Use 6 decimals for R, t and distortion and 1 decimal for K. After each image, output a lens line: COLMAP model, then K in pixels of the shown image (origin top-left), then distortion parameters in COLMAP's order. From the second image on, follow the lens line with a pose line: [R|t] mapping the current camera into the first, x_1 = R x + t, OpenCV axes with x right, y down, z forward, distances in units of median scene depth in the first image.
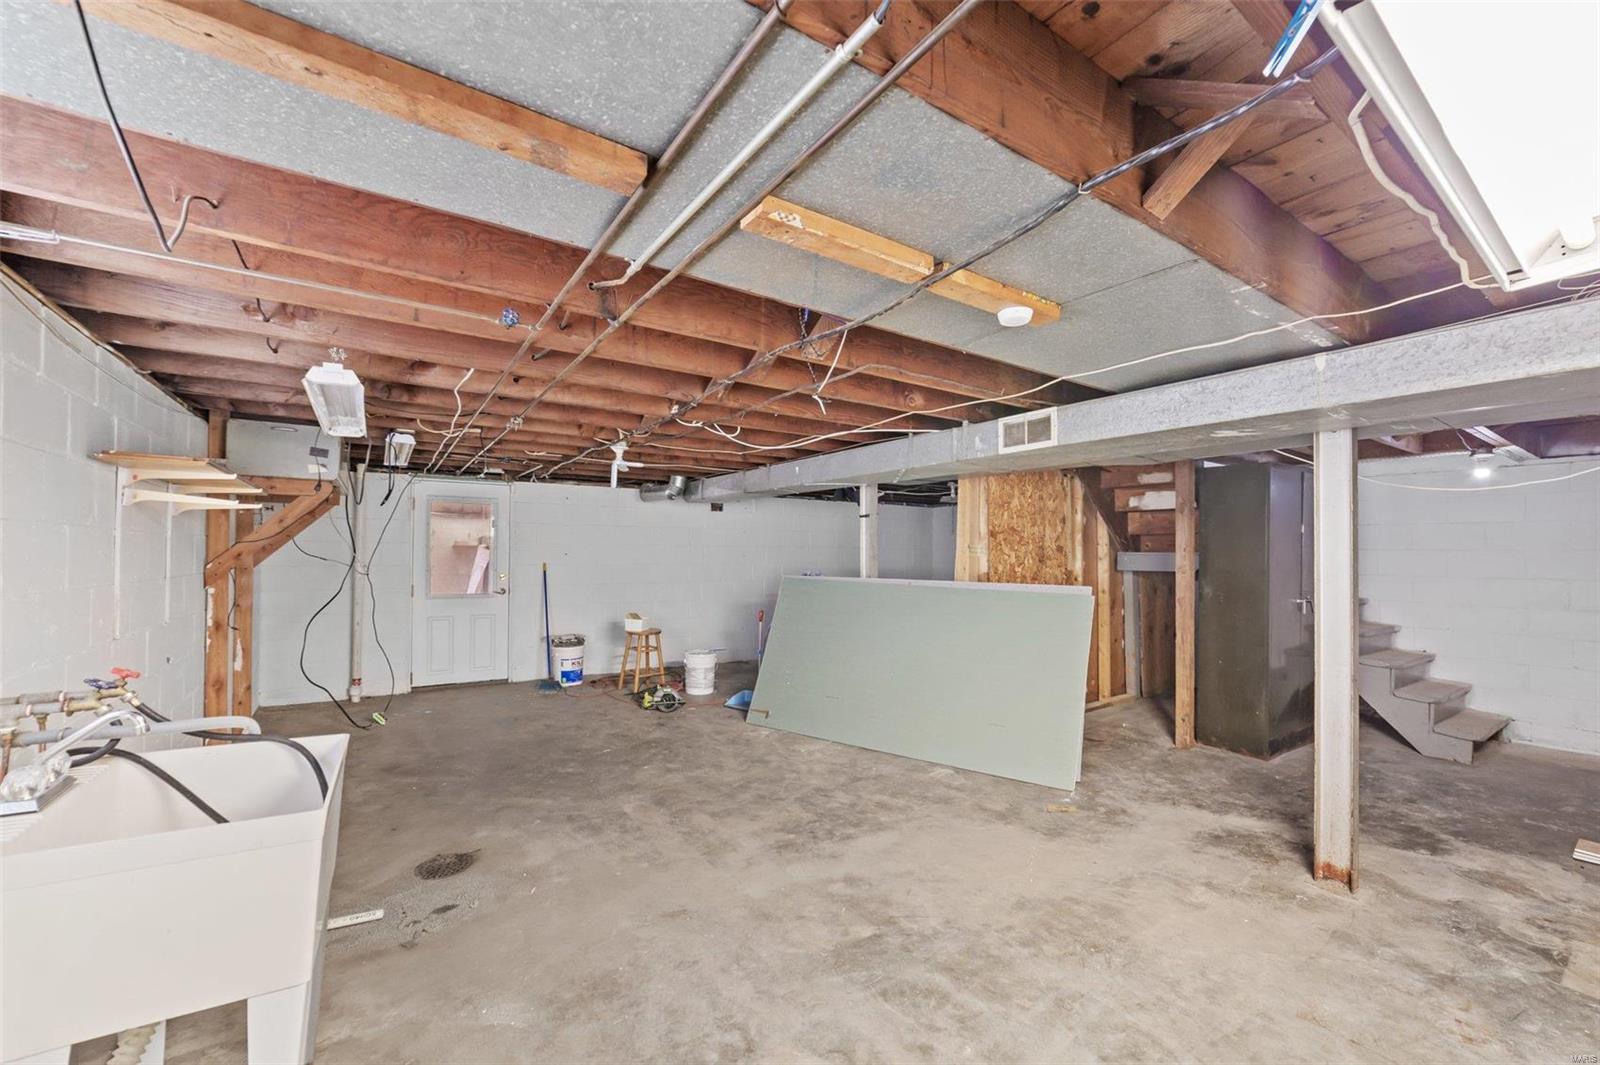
lens RADIAL K [[641.9, 0, 797.3], [0, 641.9, 541.6], [0, 0, 1]] dist [-0.000772, 0.003100]
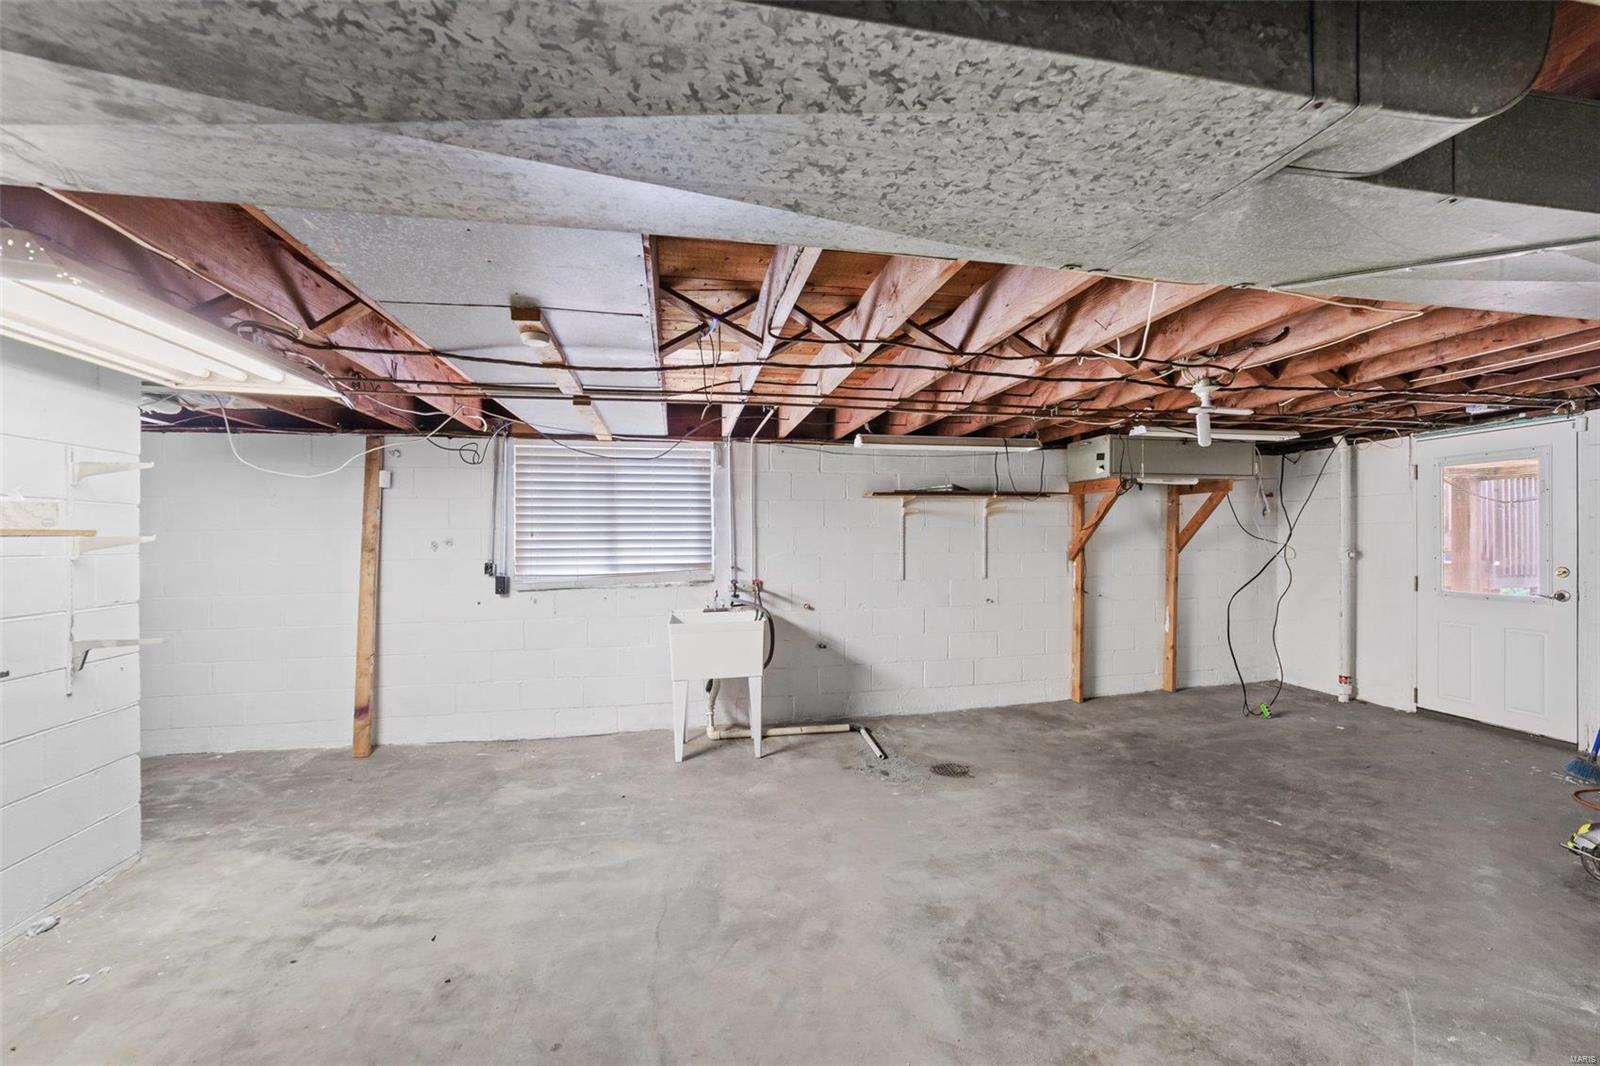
lens RADIAL K [[630.4, 0, 800.0], [0, 630.4, 533.0], [0, 0, 1]] dist [-0.002731, 0.003324]
pose [[-0.387049, -0.014615, -0.921943, 0.634448], [0.026436, 0.999287, -0.026939, 0.027933], [0.921680, -0.034799, -0.386387, 0.980145]]
